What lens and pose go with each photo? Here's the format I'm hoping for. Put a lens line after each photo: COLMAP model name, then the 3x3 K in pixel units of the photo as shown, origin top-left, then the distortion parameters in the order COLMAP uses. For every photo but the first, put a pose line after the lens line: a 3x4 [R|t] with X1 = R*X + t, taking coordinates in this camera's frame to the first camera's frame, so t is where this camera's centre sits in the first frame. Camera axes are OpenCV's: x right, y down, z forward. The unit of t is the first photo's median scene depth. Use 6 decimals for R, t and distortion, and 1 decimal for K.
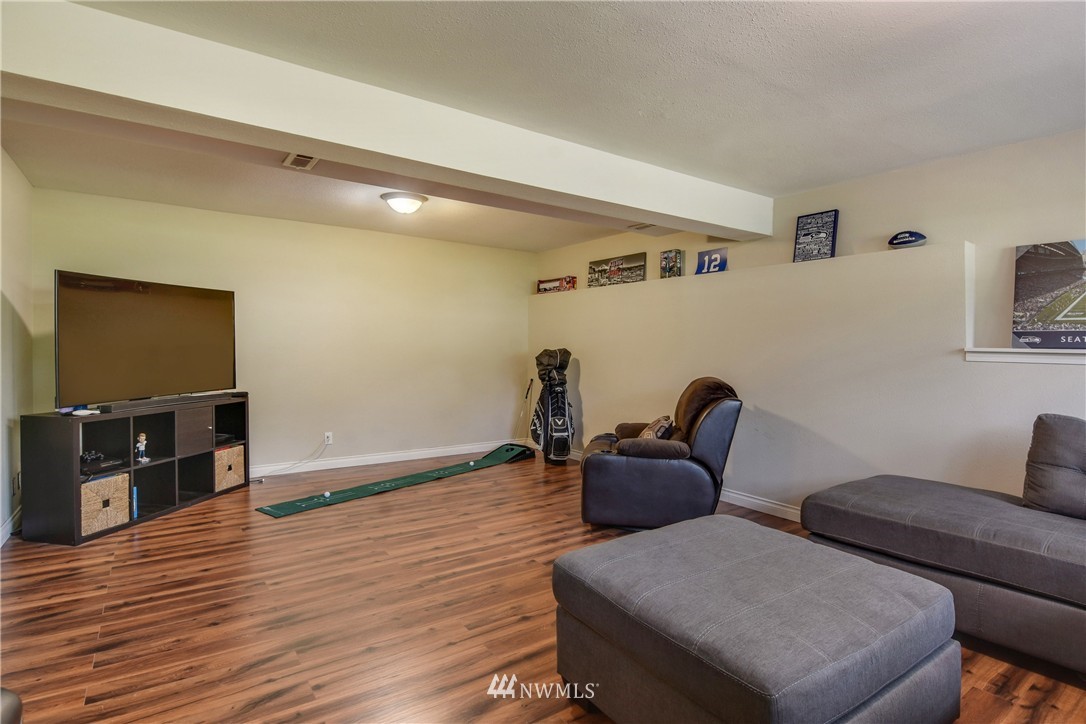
lens RADIAL K [[551.0, 0, 549.4], [0, 551.0, 359.1], [0, 0, 1]] dist [-0.011786, -0.007164]
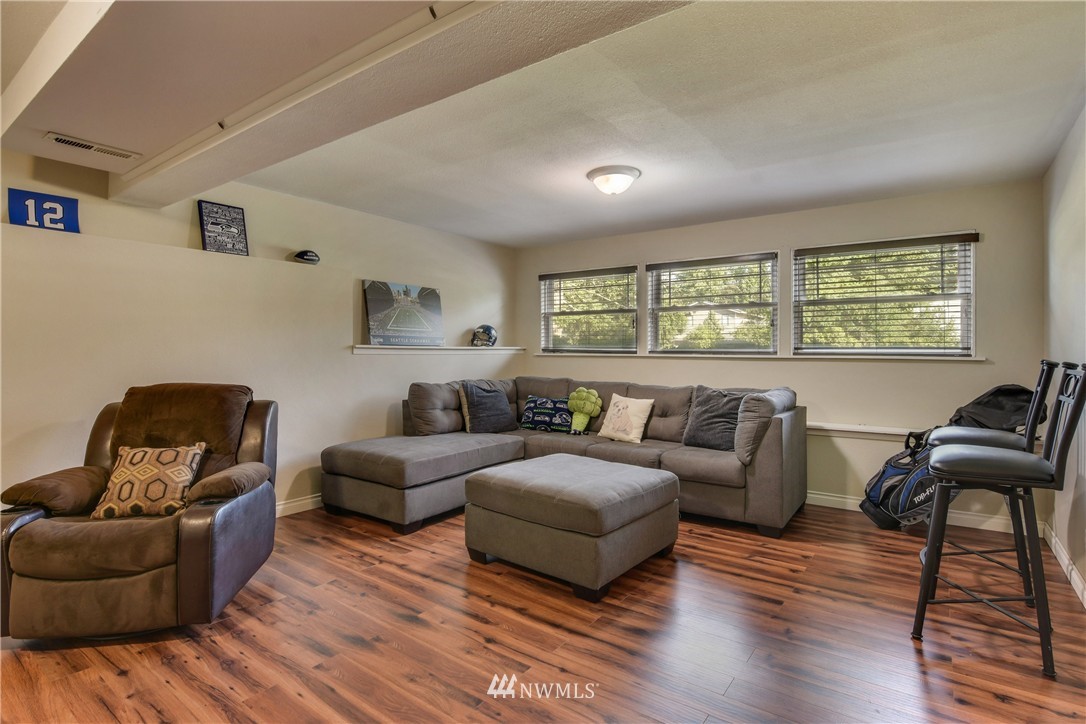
lens RADIAL K [[551.0, 0, 547.4], [0, 551.0, 356.5], [0, 0, 1]] dist [-0.011786, -0.007164]
pose [[-0.324048, -0.025380, 0.945700, -0.633245], [0.011505, 0.999460, 0.030765, -0.023427], [-0.945971, 0.020849, -0.323581, 0.807737]]
